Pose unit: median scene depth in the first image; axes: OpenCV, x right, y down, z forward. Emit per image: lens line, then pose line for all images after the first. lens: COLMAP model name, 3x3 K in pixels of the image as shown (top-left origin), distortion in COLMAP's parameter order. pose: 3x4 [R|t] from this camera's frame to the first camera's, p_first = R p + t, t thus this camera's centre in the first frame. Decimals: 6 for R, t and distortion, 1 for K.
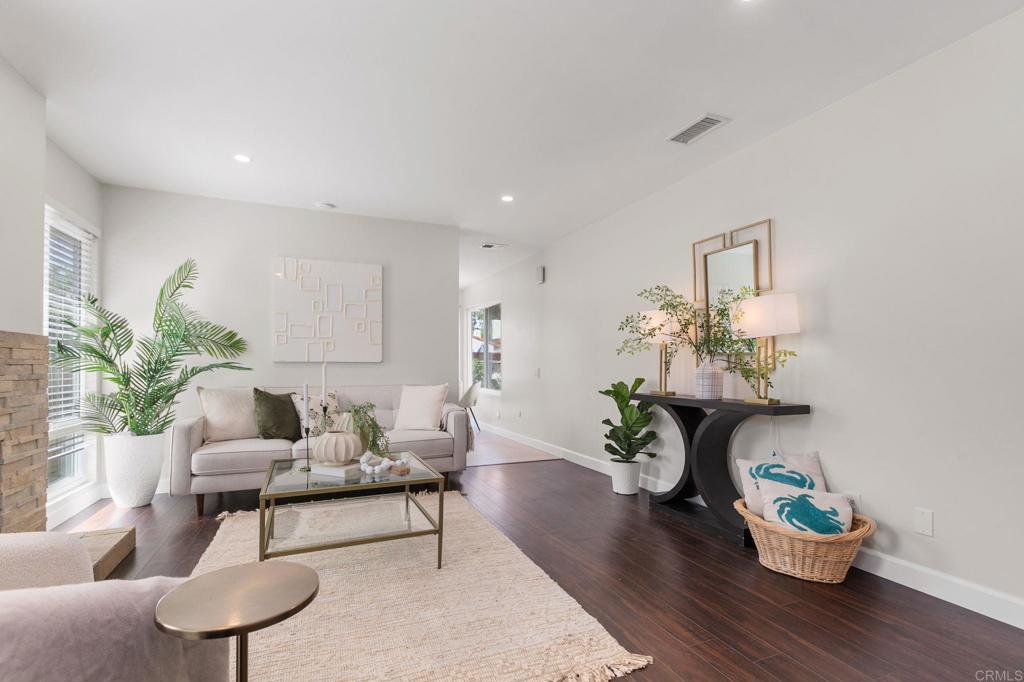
lens RADIAL K [[467.2, 0, 518.9], [0, 467.2, 364.3], [0, 0, 1]] dist [-0.006655, -0.000145]
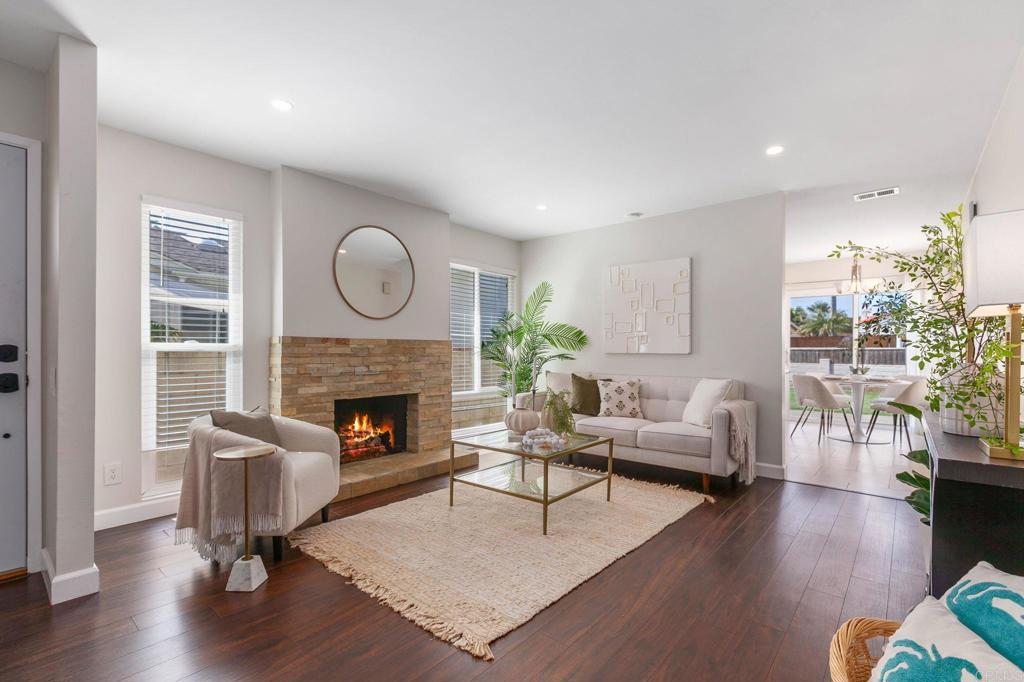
lens RADIAL K [[467.2, 0, 517.0], [0, 467.2, 353.9], [0, 0, 1]] dist [-0.006655, -0.000145]
pose [[0.441978, 0.006688, -0.897001, 0.548511], [0.001450, 0.999966, 0.008170, -0.015147], [0.897025, -0.004912, 0.441953, 0.276552]]
